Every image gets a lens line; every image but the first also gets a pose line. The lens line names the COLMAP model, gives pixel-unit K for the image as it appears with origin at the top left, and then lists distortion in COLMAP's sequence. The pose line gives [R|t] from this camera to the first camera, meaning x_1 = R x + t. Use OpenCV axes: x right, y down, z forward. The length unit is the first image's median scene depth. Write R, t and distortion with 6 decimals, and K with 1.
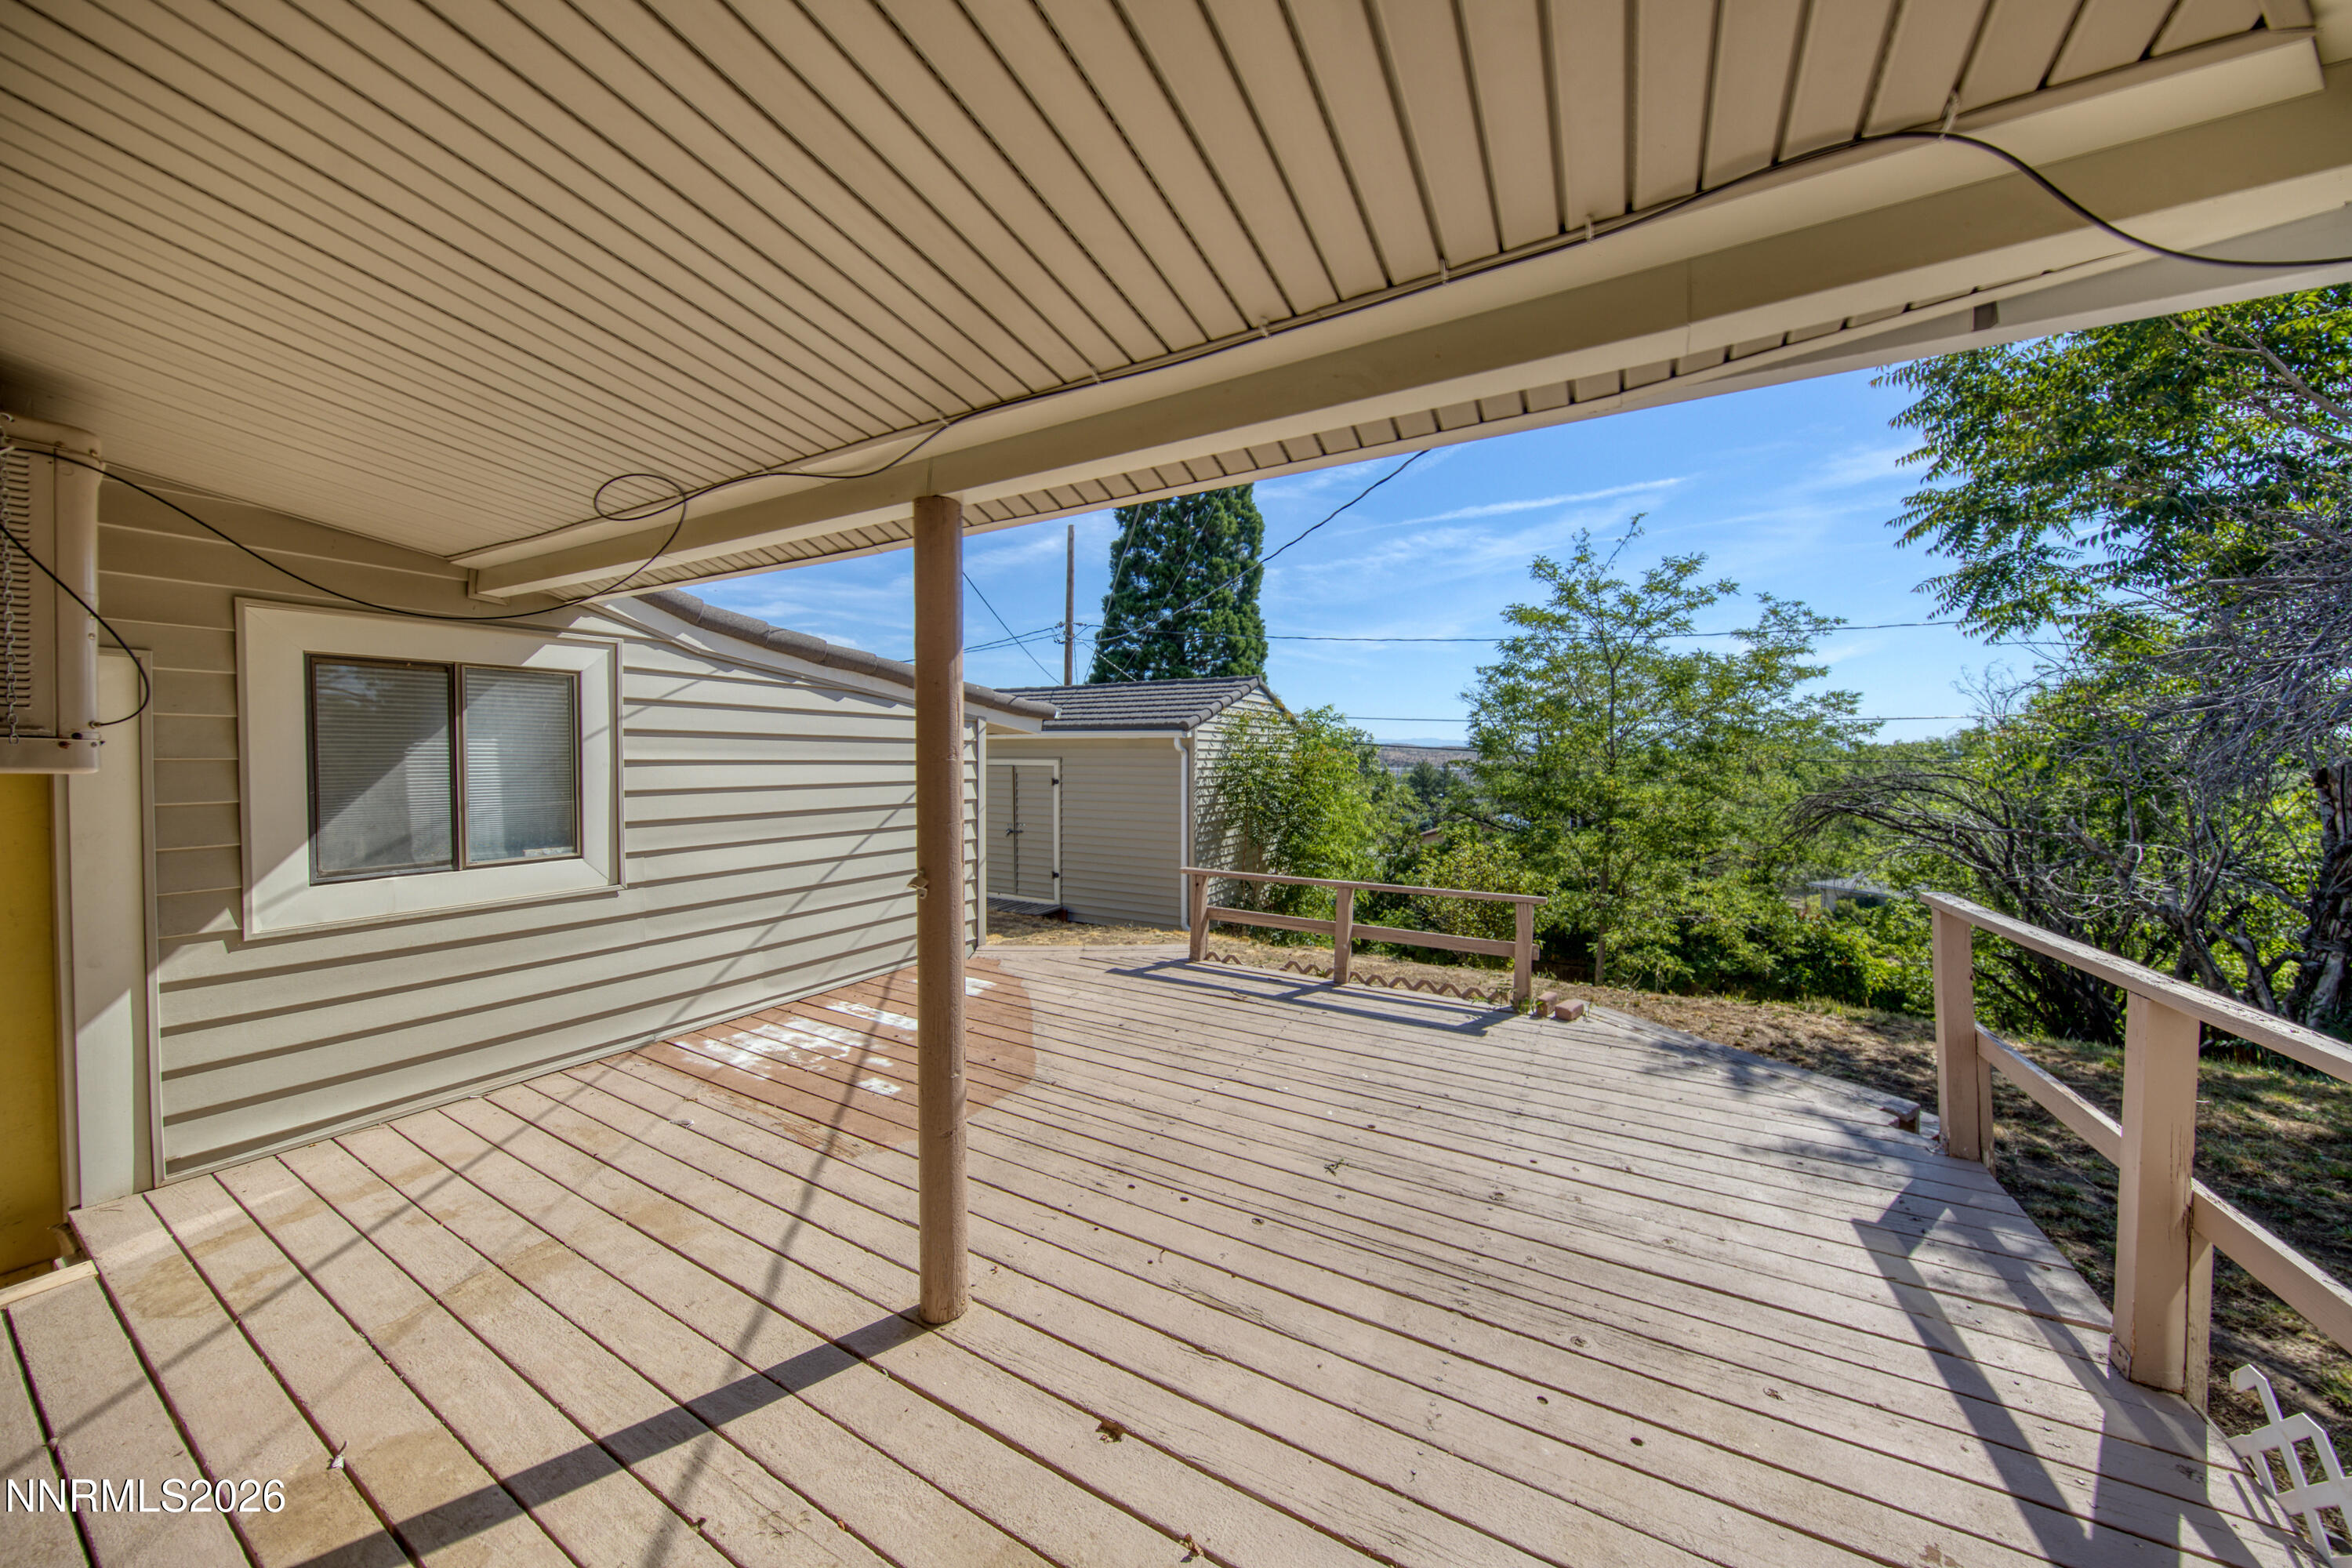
lens RADIAL K [[776.7, 0, 1180.0], [0, 776.7, 762.1], [0, 0, 1]] dist [0.015324, -0.007823]
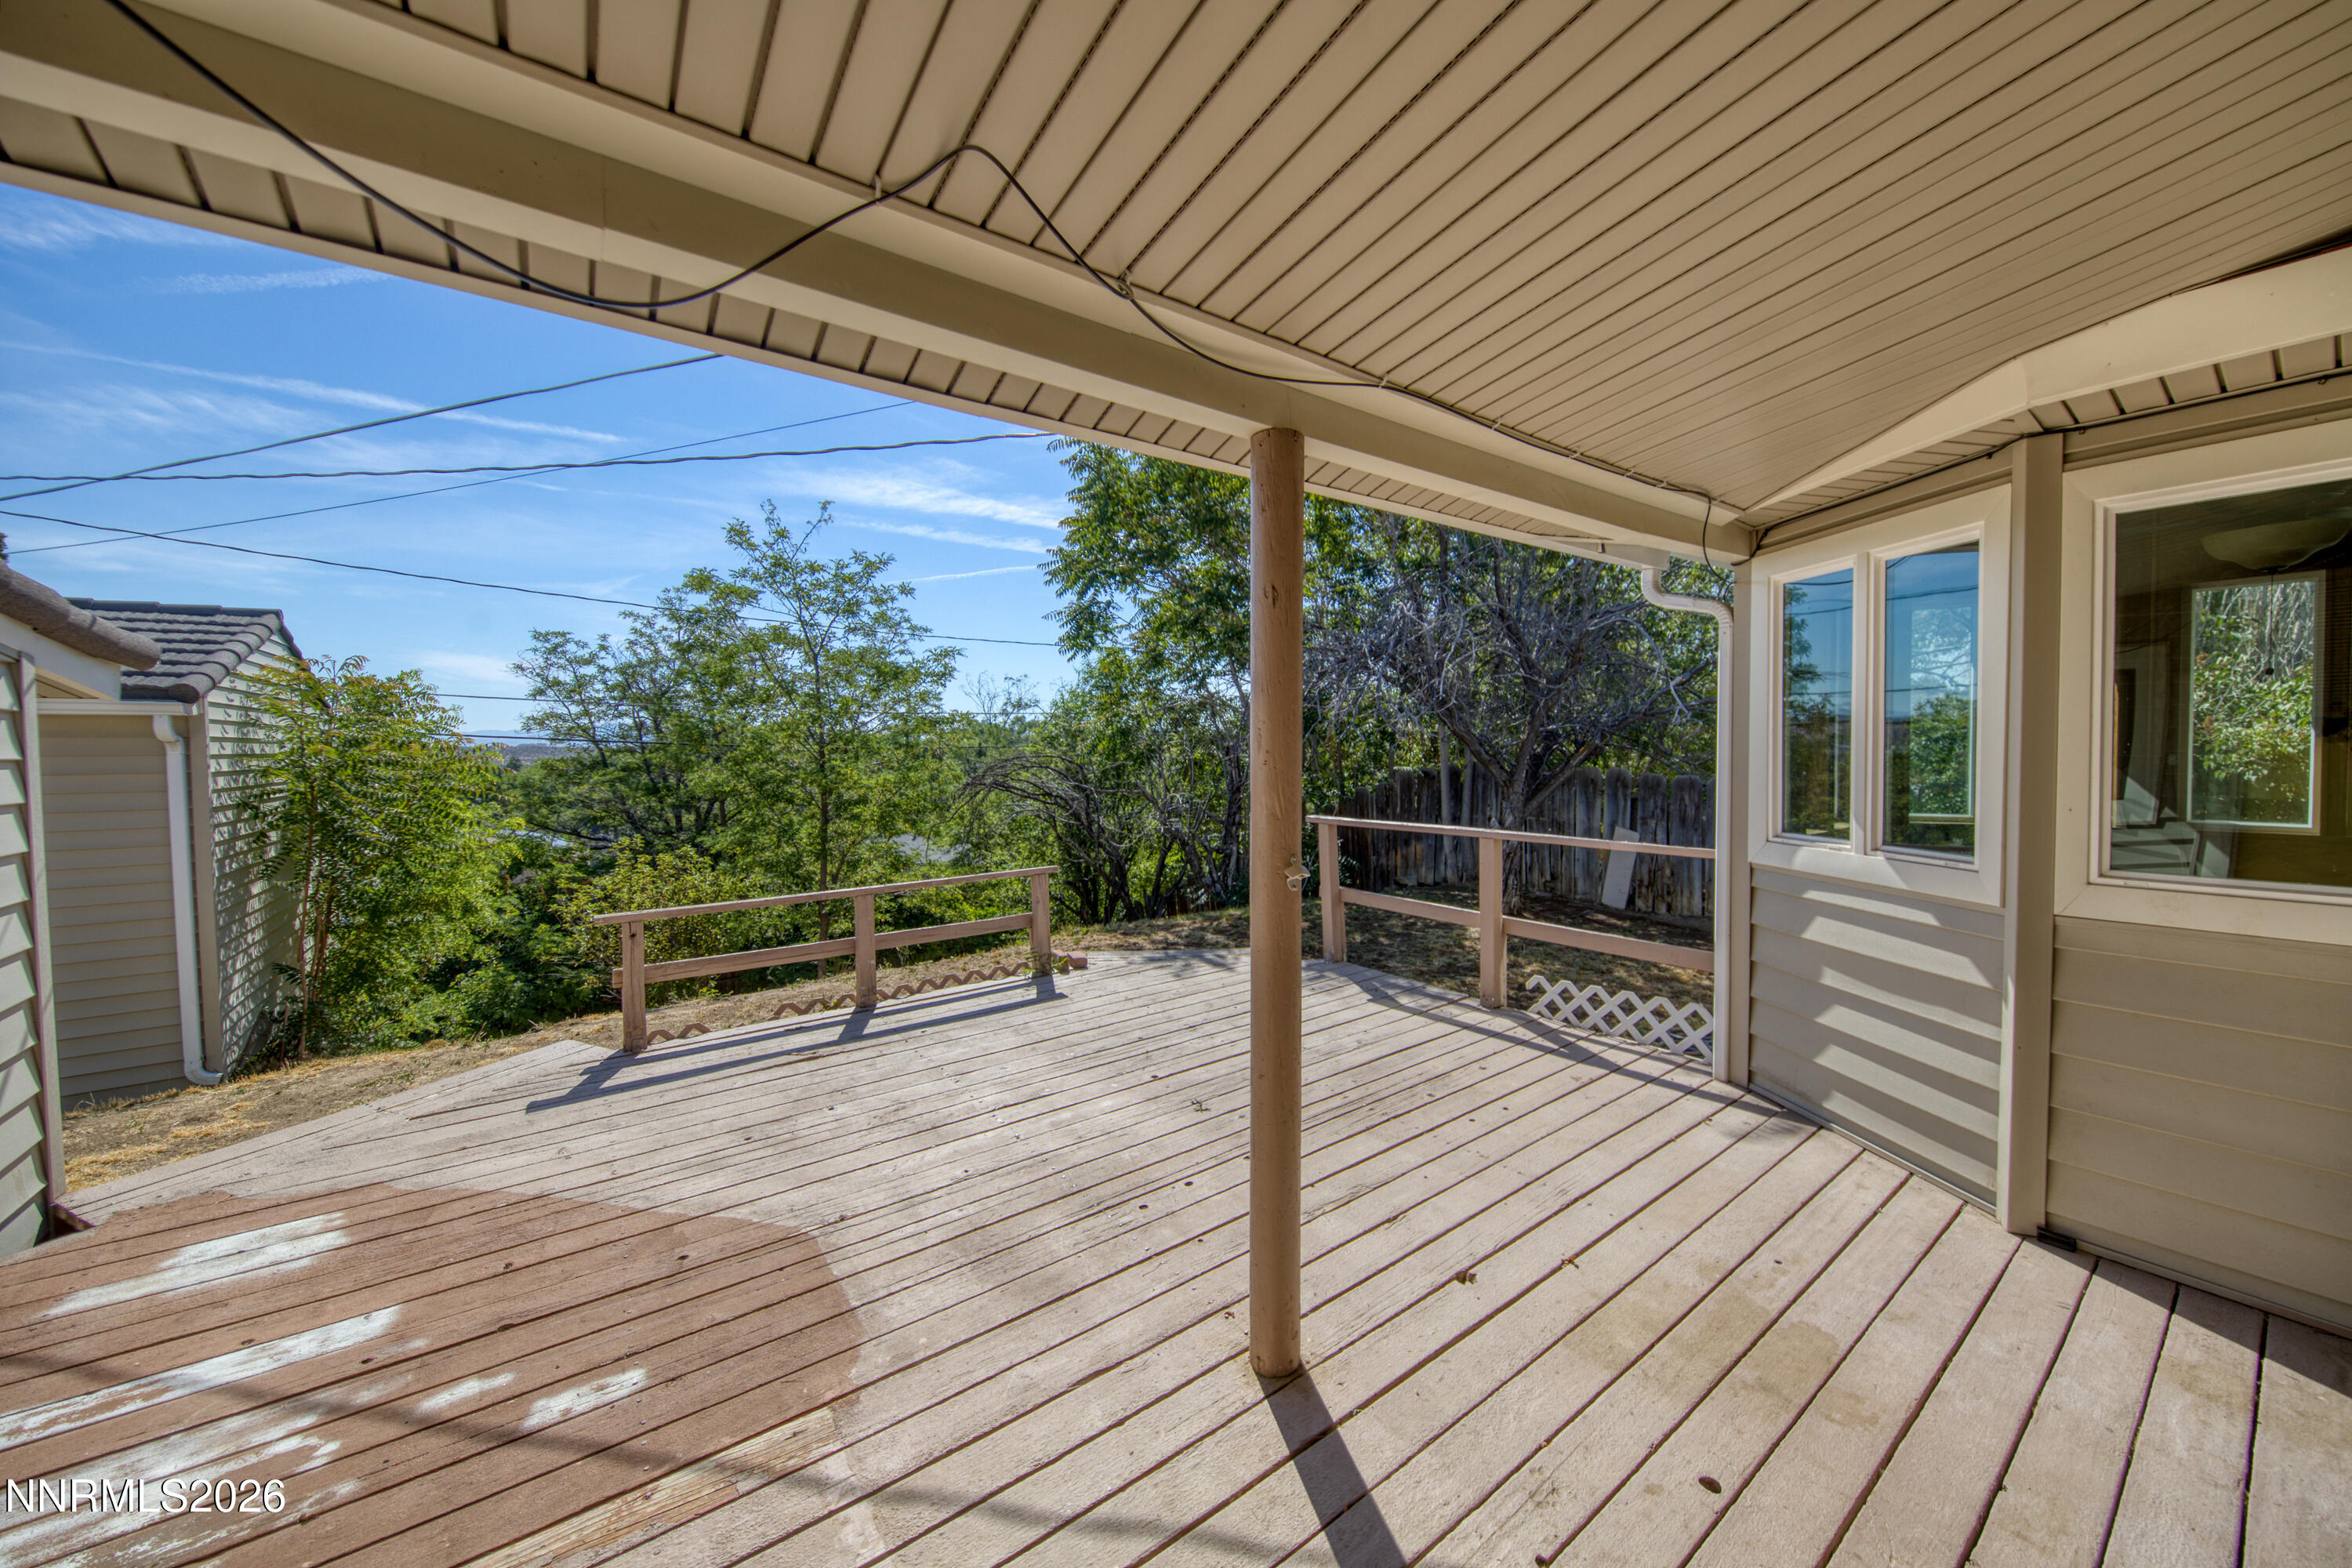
lens RADIAL K [[830.9, 0, 1223.7], [0, 830.9, 776.8], [0, 0, 1]] dist [0.005553, -0.003684]
pose [[0.394078, -0.044530, 0.917998, -0.536860], [0.020048, 0.999004, 0.039853, 0.003184], [-0.918858, 0.002699, 0.394578, 0.317303]]
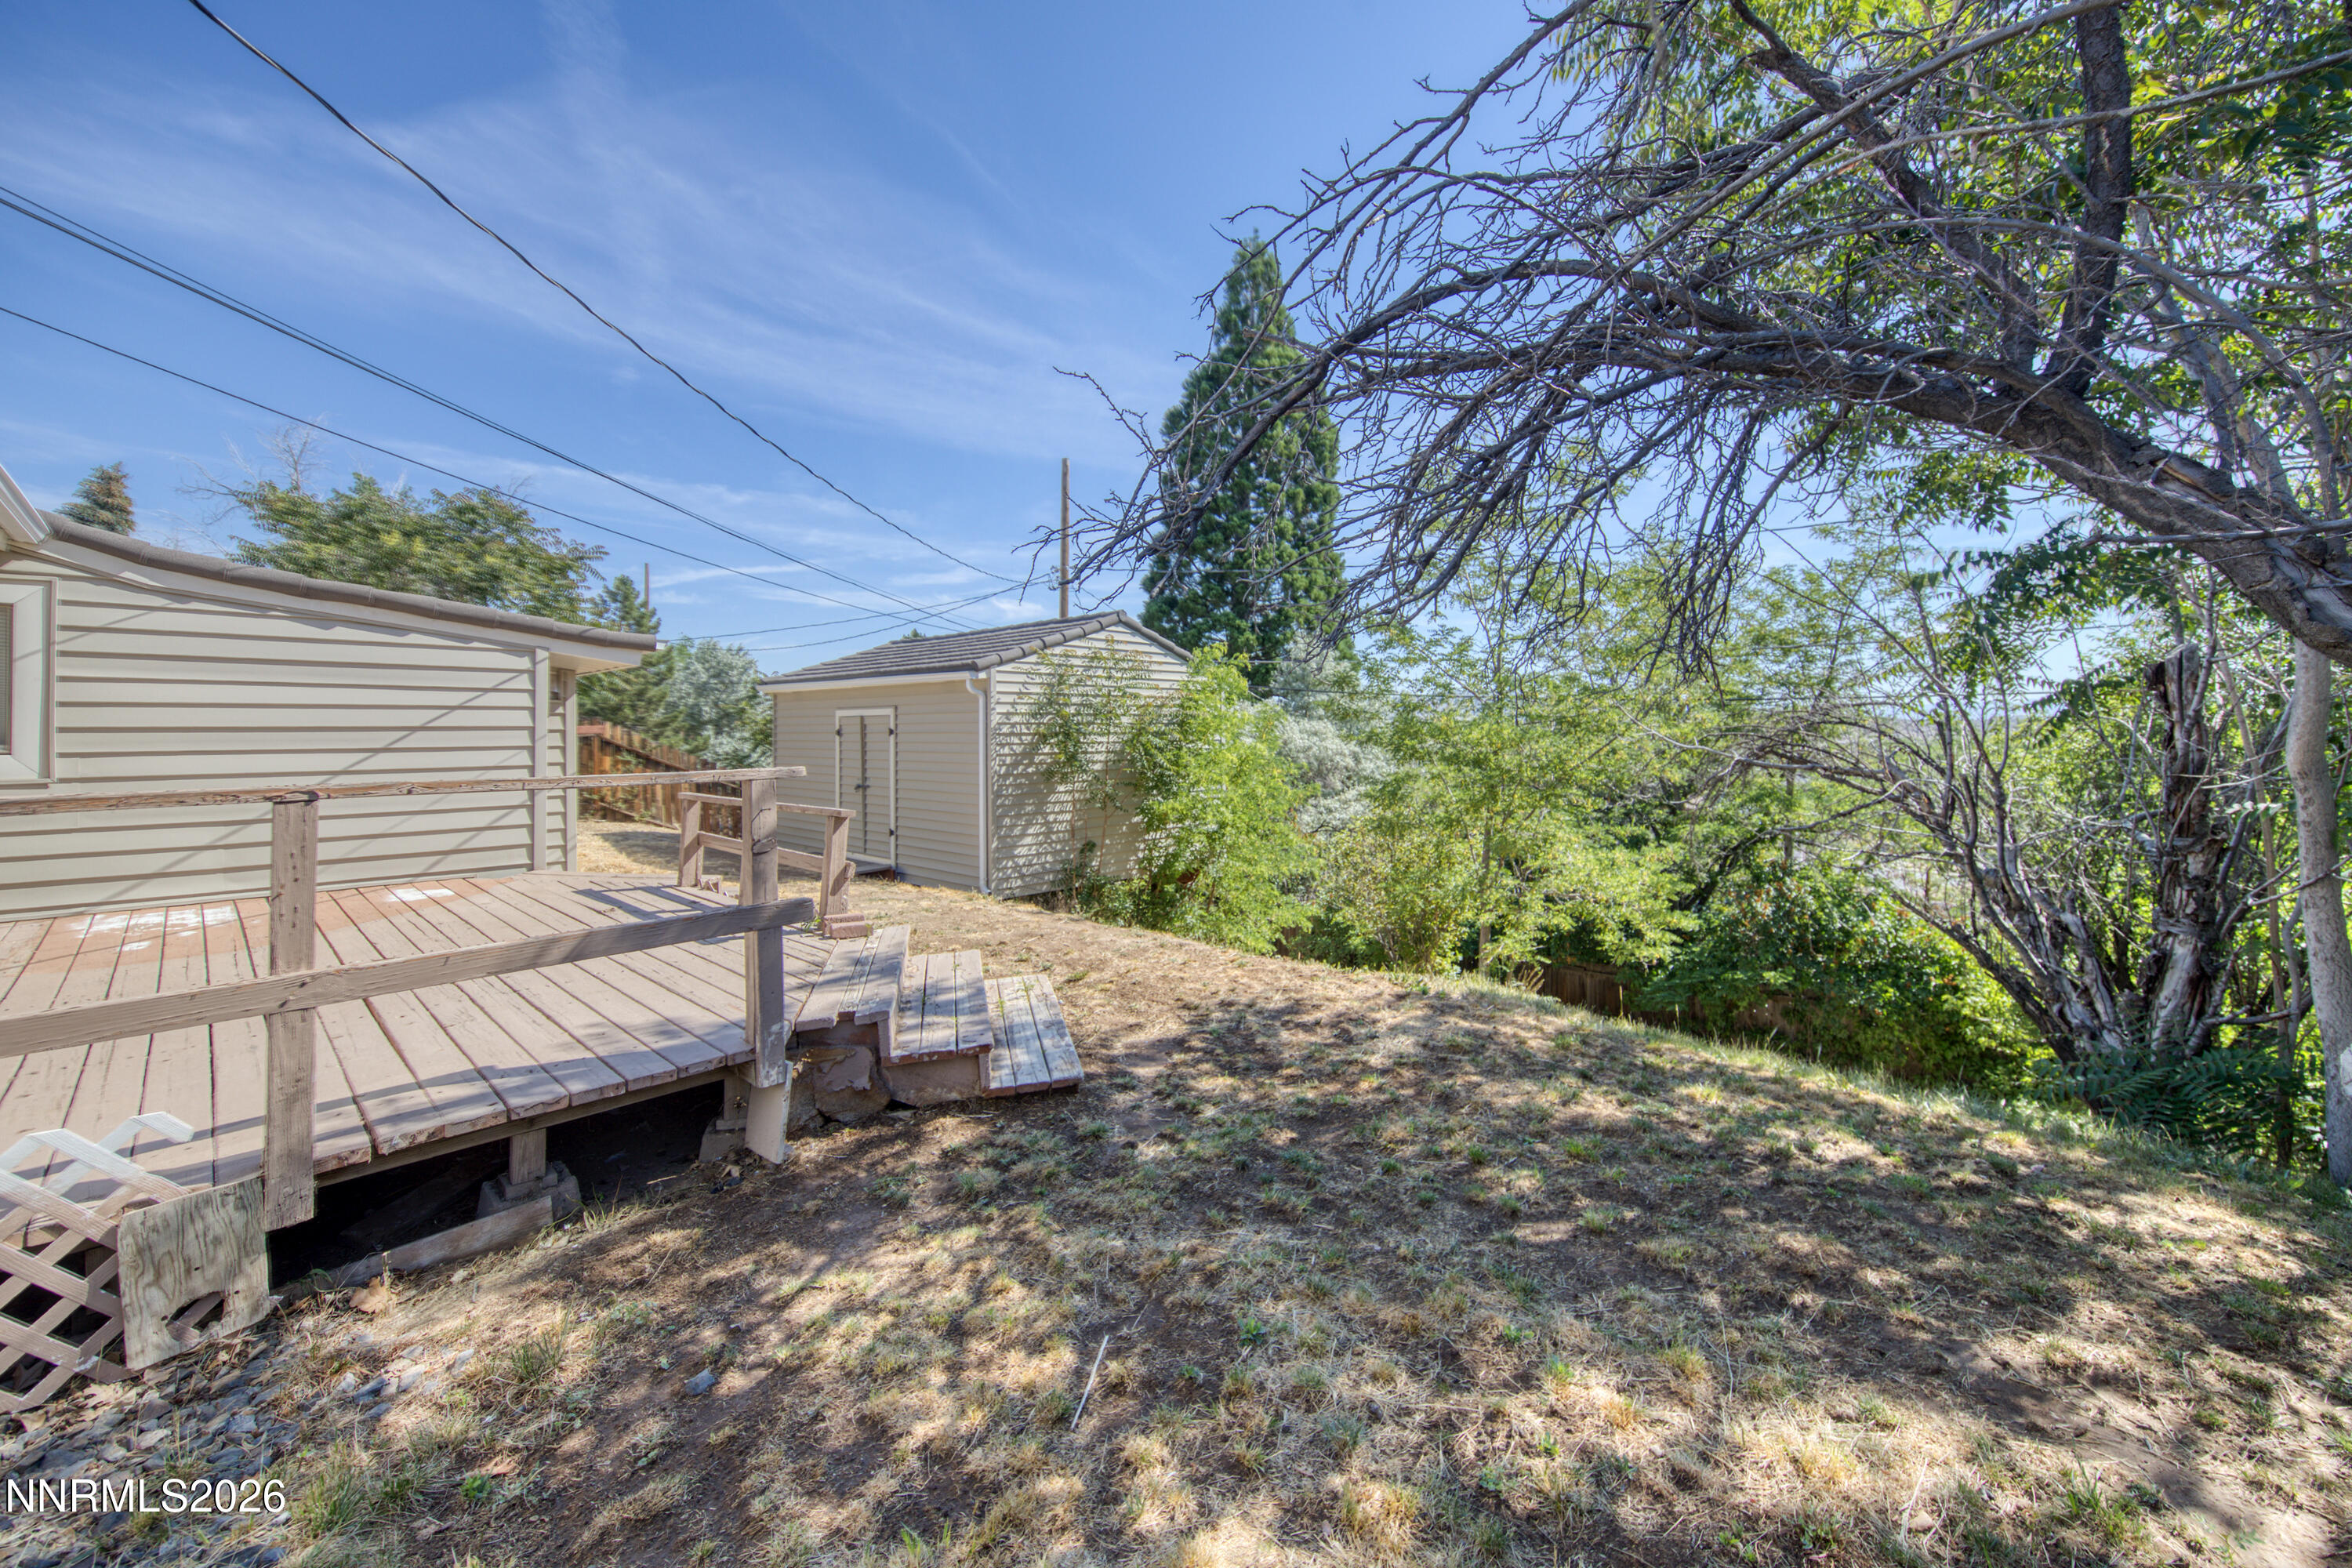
lens RADIAL K [[930.9, 0, 1173.6], [0, 930.9, 722.0], [0, 0, 1]] dist [-0.000129, -0.000008]
pose [[0.966972, -0.010906, -0.254648, 1.153254], [0.006584, 0.999820, -0.017820, 0.090928], [0.254797, 0.015555, 0.966869, 0.036474]]
